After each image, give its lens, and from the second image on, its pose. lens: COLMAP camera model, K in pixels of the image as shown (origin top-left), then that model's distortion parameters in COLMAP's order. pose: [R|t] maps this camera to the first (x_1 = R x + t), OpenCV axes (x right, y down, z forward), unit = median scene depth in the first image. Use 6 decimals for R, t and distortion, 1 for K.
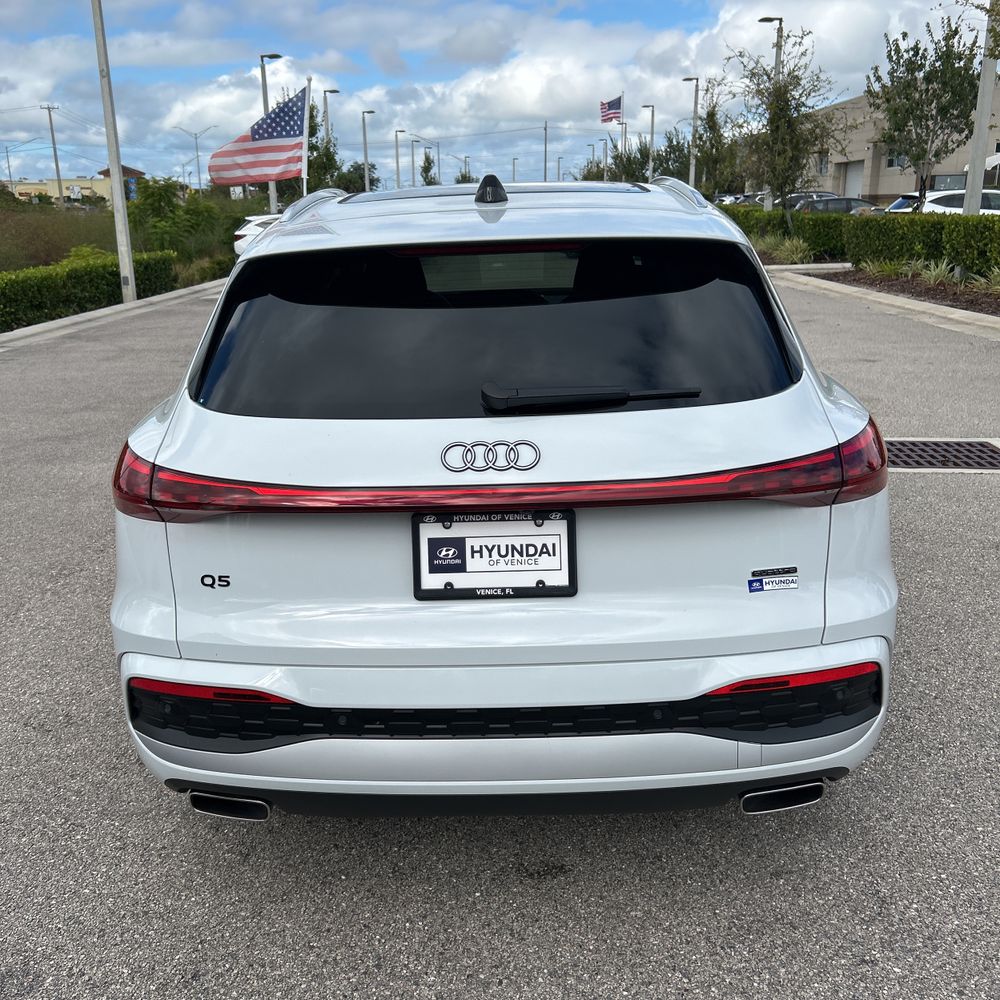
lens RADIAL K [[989.3, 0, 495.9], [0, 989.3, 502.8], [0, 0, 1]] dist [0.032456, -0.034998]
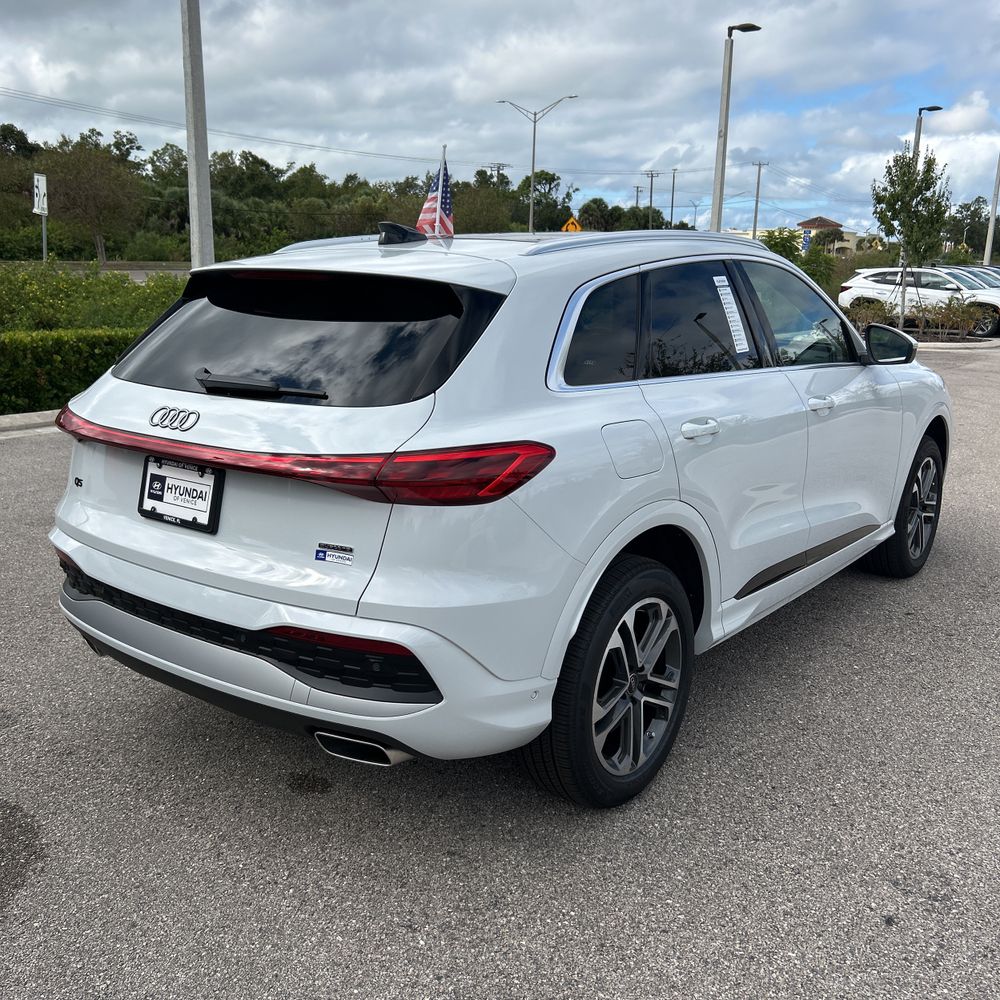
lens RADIAL K [[989.3, 0, 495.9], [0, 989.3, 502.8], [0, 0, 1]] dist [0.032456, -0.034998]
pose [[0.814662, 0.172390, -0.553721, 0.916188], [-0.198983, 0.979926, 0.012328, -0.031269], [0.544731, 0.100138, 0.832611, 0.081890]]
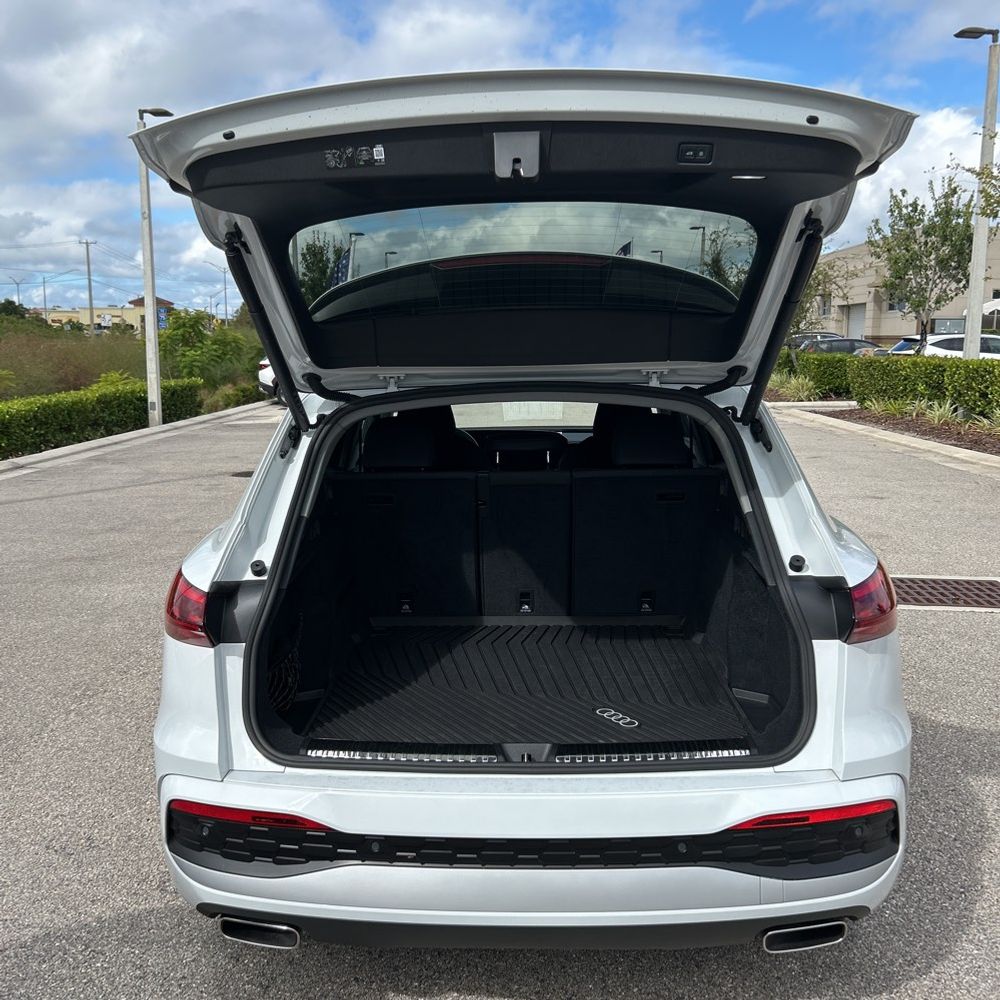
lens RADIAL K [[988.2, 0, 497.2], [0, 988.2, 493.0], [0, 0, 1]] dist [0.012904, 0.004359]
pose [[0.999773, 0.018496, -0.010530, -0.018661], [-0.019760, 0.990469, -0.136310, -0.005427], [0.007909, 0.136488, 0.990610, -0.053740]]
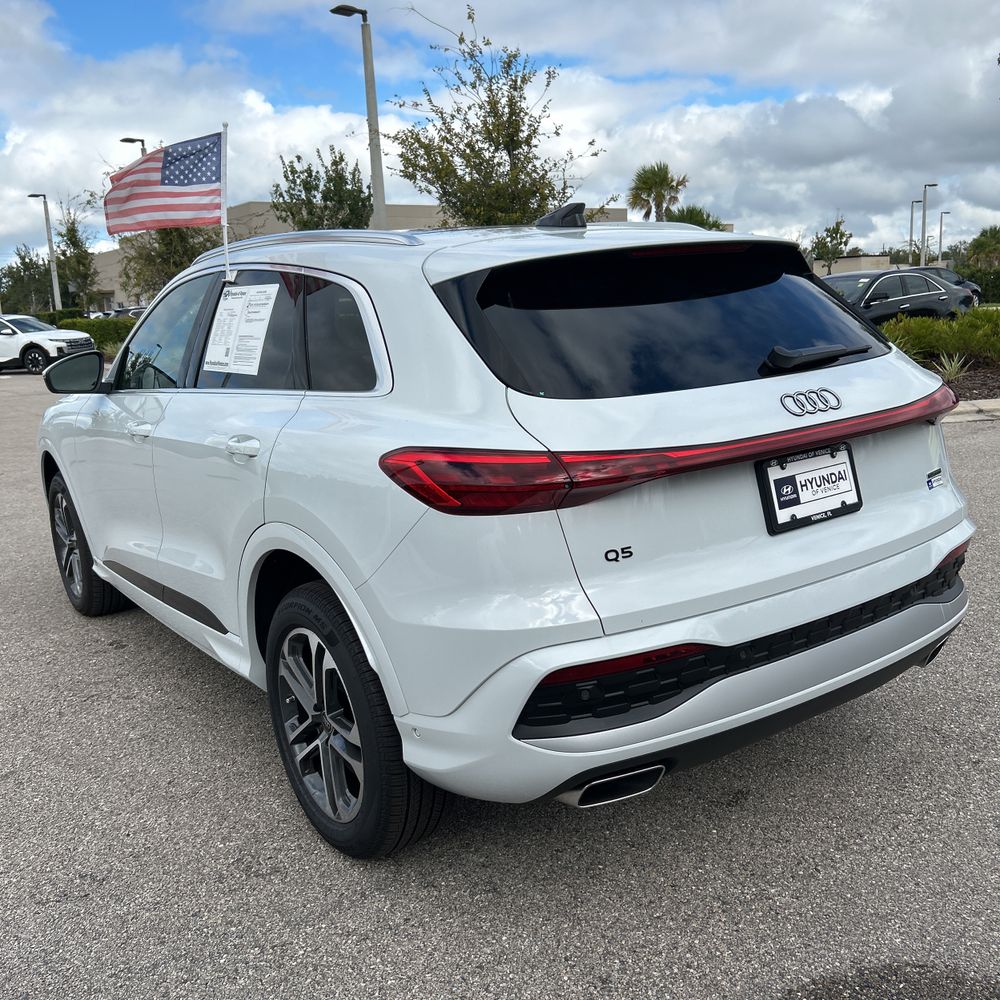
lens RADIAL K [[997.3, 0, 502.3], [0, 997.3, 496.4], [0, 0, 1]] dist [0.017402, -0.004663]
pose [[0.813529, -0.138700, 0.564742, -0.818415], [0.203710, 0.977576, -0.053360, 0.043104], [-0.544677, 0.158454, 0.823541, 0.169675]]
